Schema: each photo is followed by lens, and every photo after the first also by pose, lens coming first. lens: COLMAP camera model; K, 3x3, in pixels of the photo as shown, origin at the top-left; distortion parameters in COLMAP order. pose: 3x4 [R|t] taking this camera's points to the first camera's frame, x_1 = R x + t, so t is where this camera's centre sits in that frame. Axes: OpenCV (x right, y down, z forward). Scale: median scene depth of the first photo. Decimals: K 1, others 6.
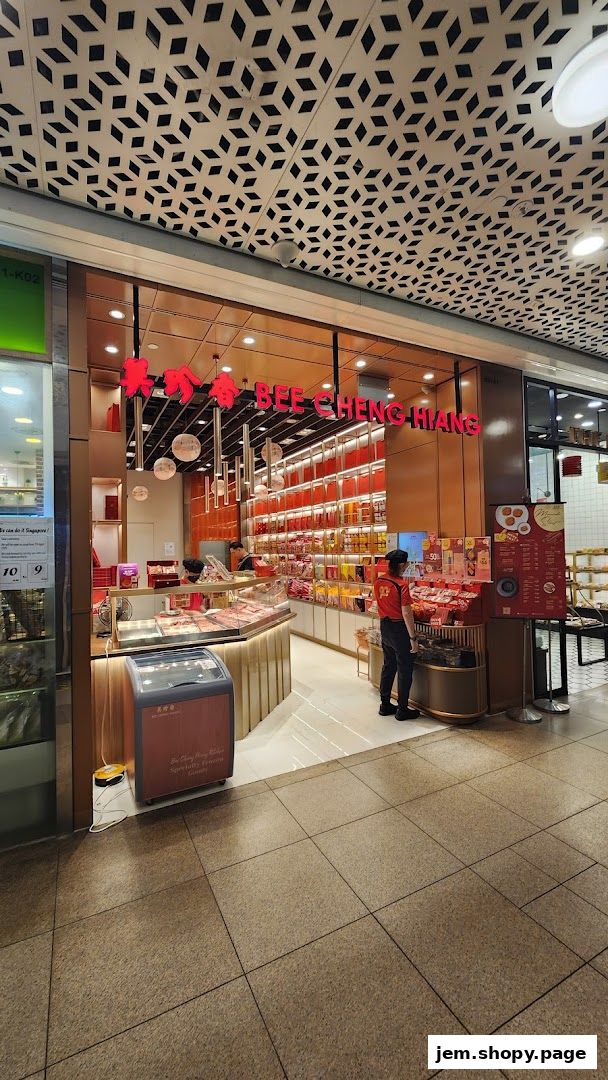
lens RADIAL K [[453.0, 0, 308.8], [0, 453.0, 536.8], [0, 0, 1]] dist [0.010786, -0.002402]
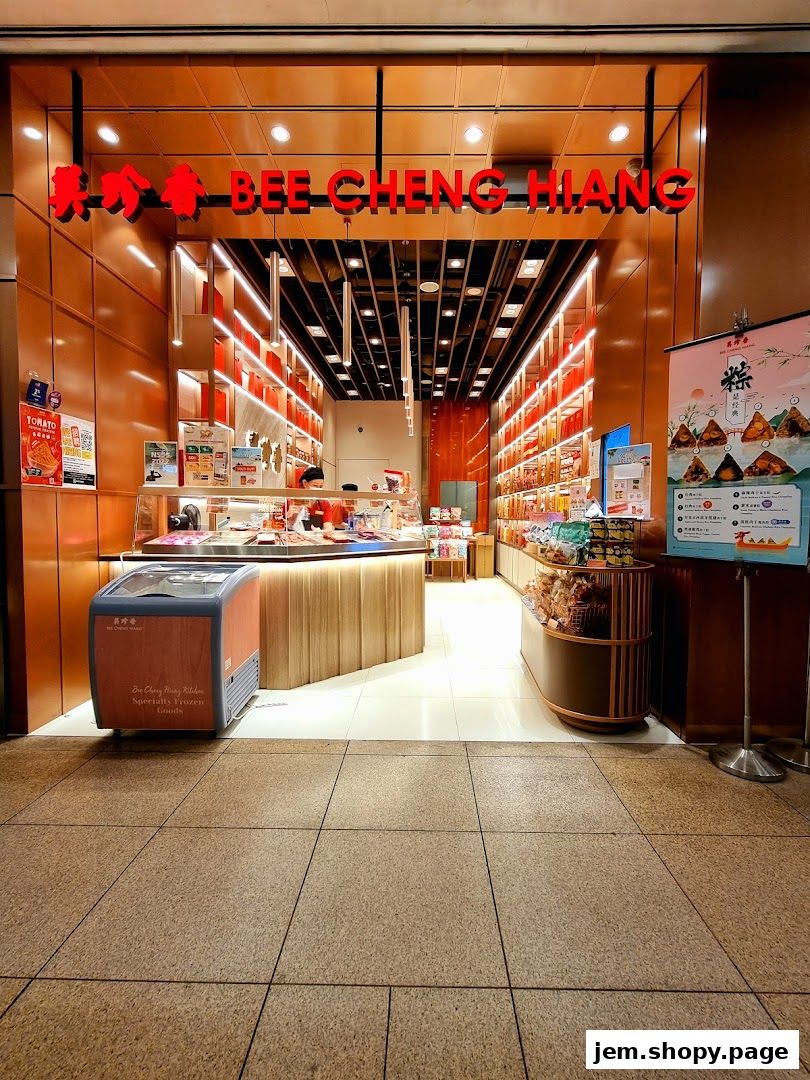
lens RADIAL K [[491.9, 0, 424.9], [0, 491.9, 540.5], [0, 0, 1]] dist [0.003772, 0.000945]
pose [[0.881689, 0.047598, -0.469425, 0.414646], [-0.018711, 0.997643, 0.066014, 0.126167], [0.471461, -0.049420, 0.880501, 0.371594]]
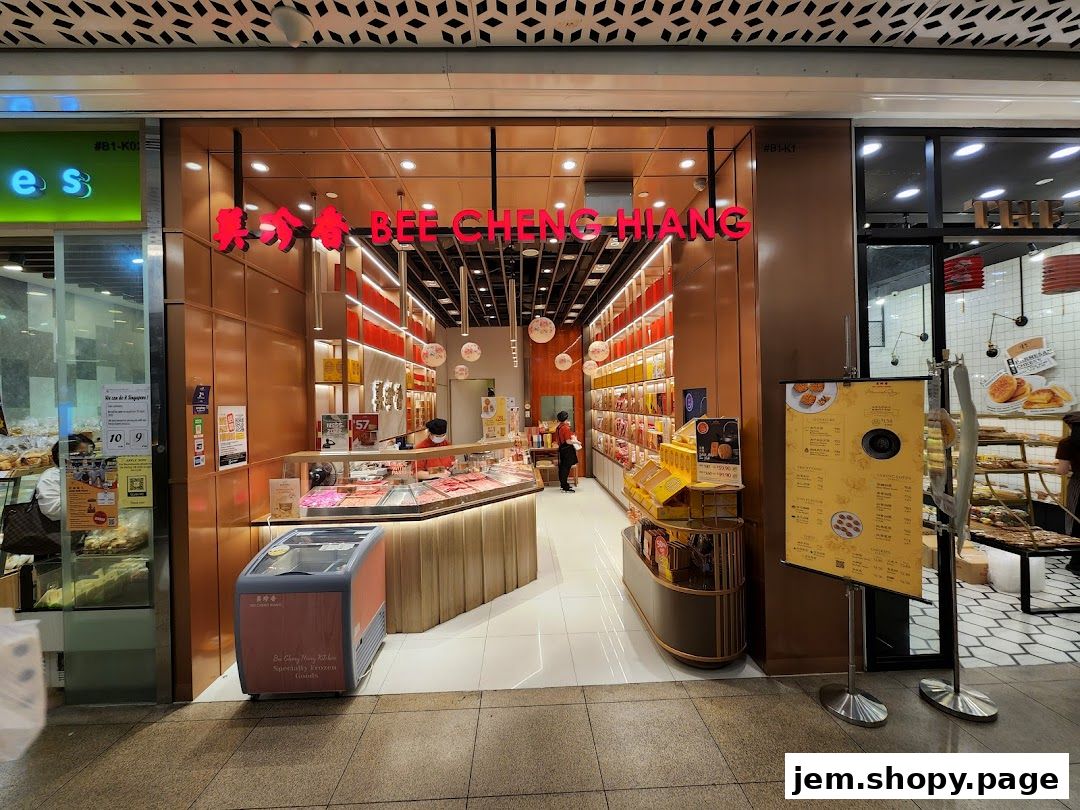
lens RADIAL K [[447.4, 0, 544.1], [0, 447.4, 399.6], [0, 0, 1]] dist [0.002419, -0.000624]
pose [[0.904240, -0.000507, -0.427024, 0.409405], [0.010923, 0.999700, 0.021943, -0.013708], [0.426885, -0.024506, 0.903974, 0.323471]]
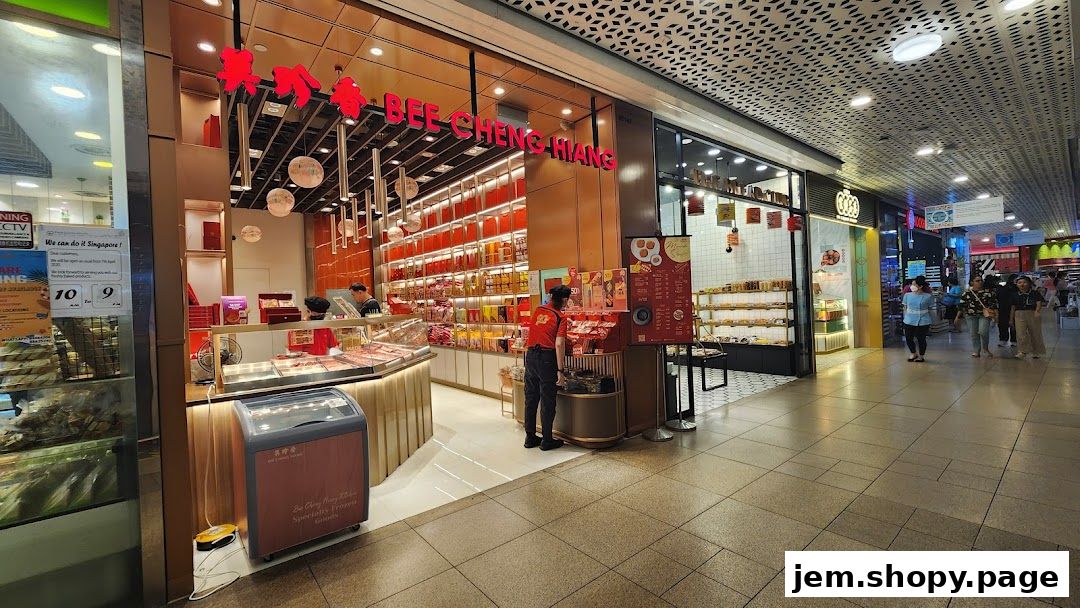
lens RADIAL K [[453.0, 0, 549.4], [0, 453.0, 300.9], [0, 0, 1]] dist [0.010786, -0.002402]
pose [[0.976430, -0.019404, 0.214958, 0.001529], [0.016058, 0.999721, 0.017302, 0.056582], [-0.215234, -0.013442, 0.976470, 0.020147]]
